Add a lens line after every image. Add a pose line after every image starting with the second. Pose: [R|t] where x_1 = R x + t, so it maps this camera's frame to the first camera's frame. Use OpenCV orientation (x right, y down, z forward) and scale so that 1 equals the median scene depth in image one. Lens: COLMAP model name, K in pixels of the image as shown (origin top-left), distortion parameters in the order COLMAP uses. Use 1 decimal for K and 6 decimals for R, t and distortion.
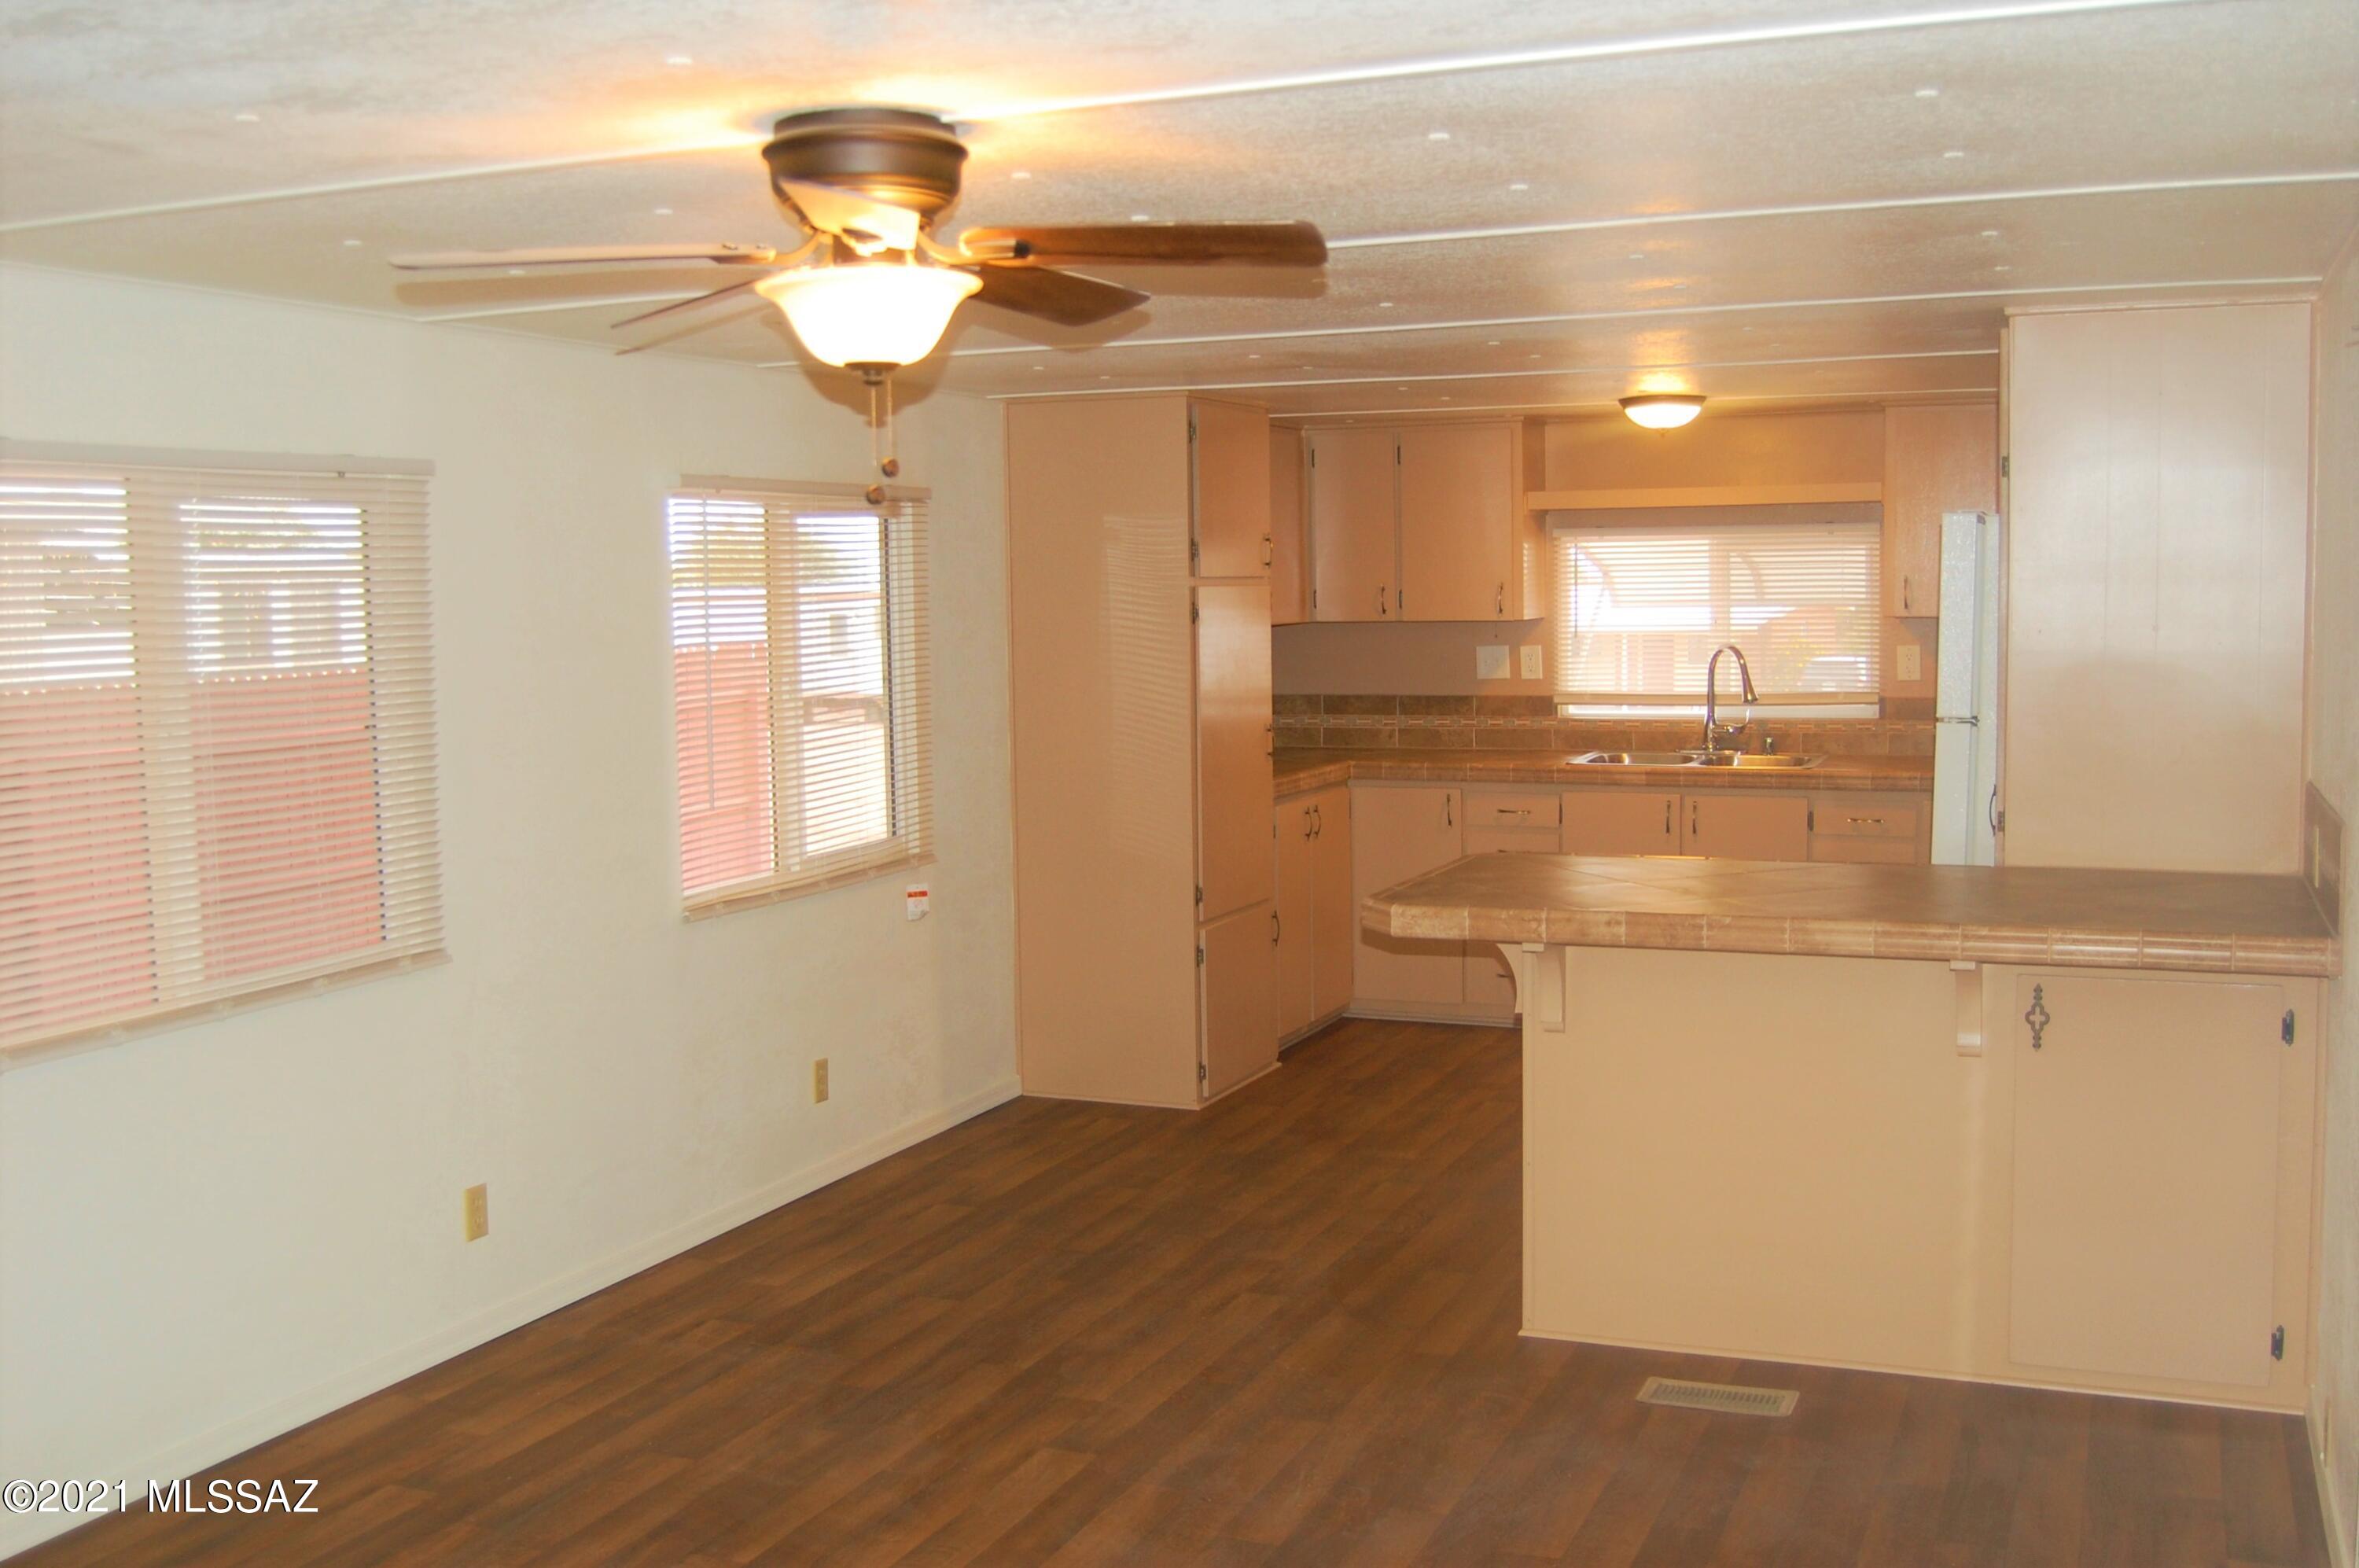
lens RADIAL K [[2297.4, 0, 1187.4], [0, 2297.4, 787.7], [0, 0, 1]] dist [-0.077799, 0.011234]
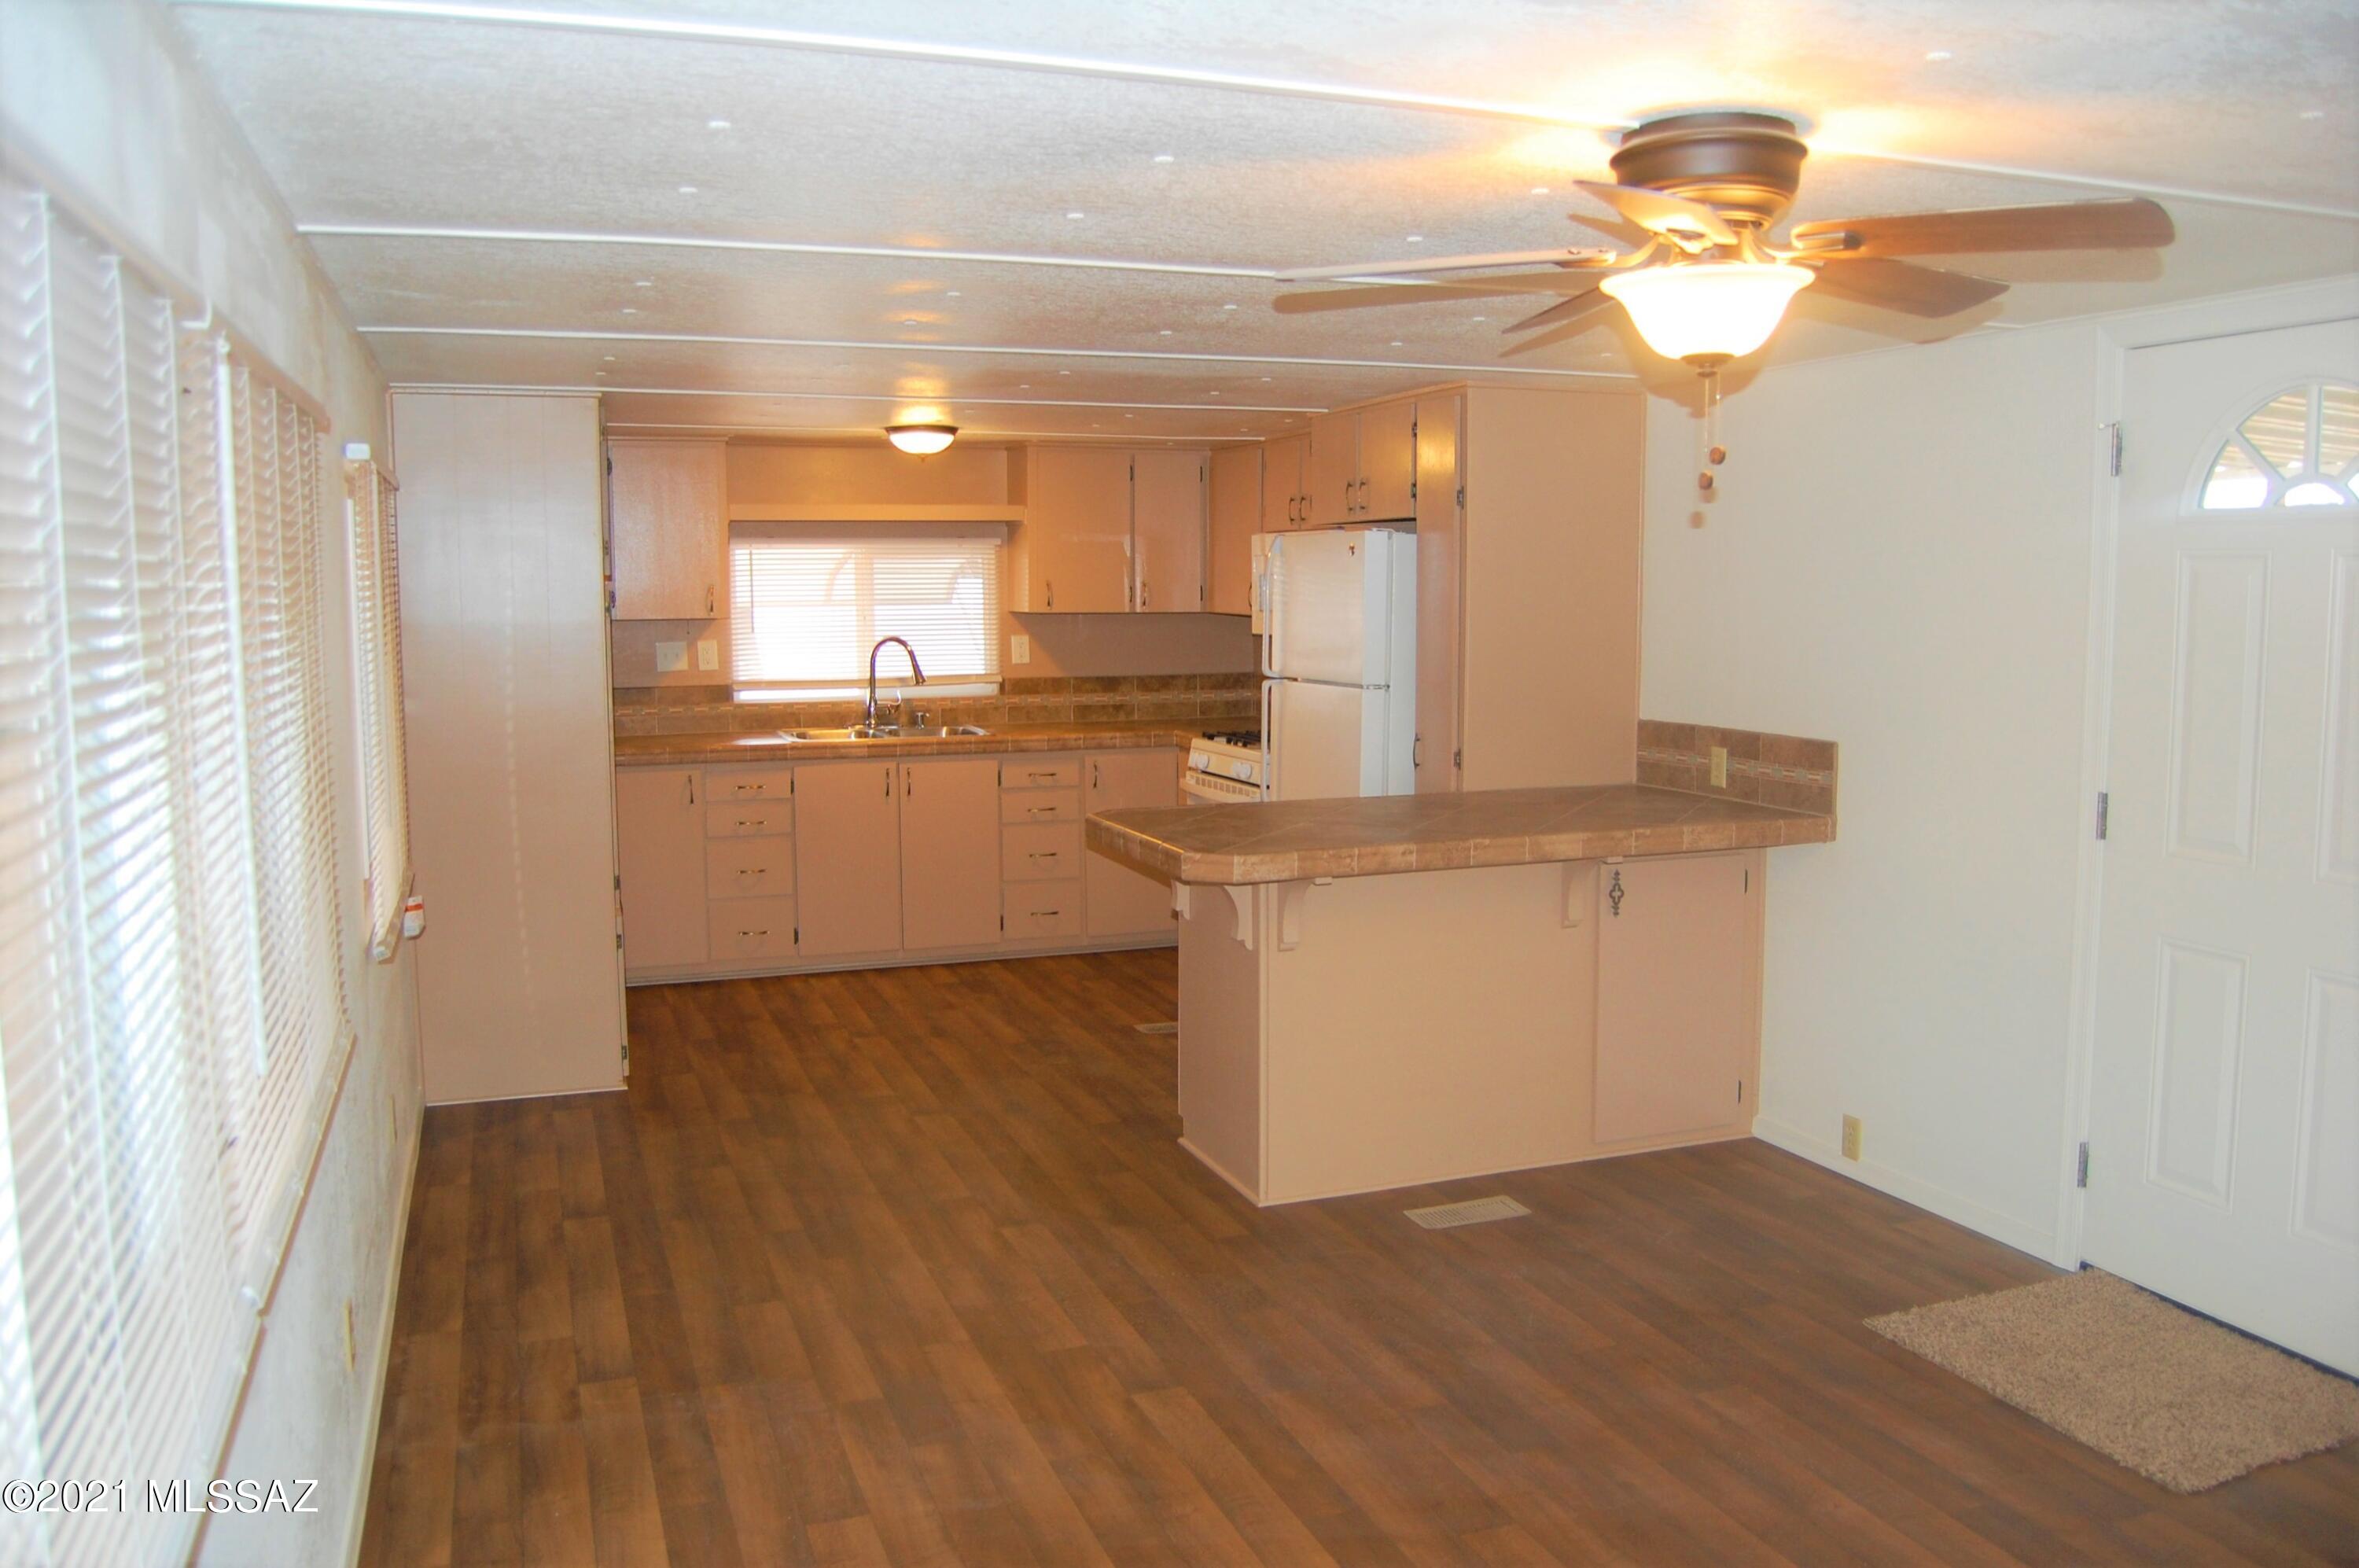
lens RADIAL K [[1838.3, 0, 1192.4], [0, 1838.3, 784.0], [0, 0, 1]] dist [-0.085420, -0.000313]
pose [[0.725419, -0.062385, 0.685474, -0.514497], [0.053681, 0.997979, 0.034017, -0.016181], [-0.686211, 0.012121, 0.727302, 0.315120]]
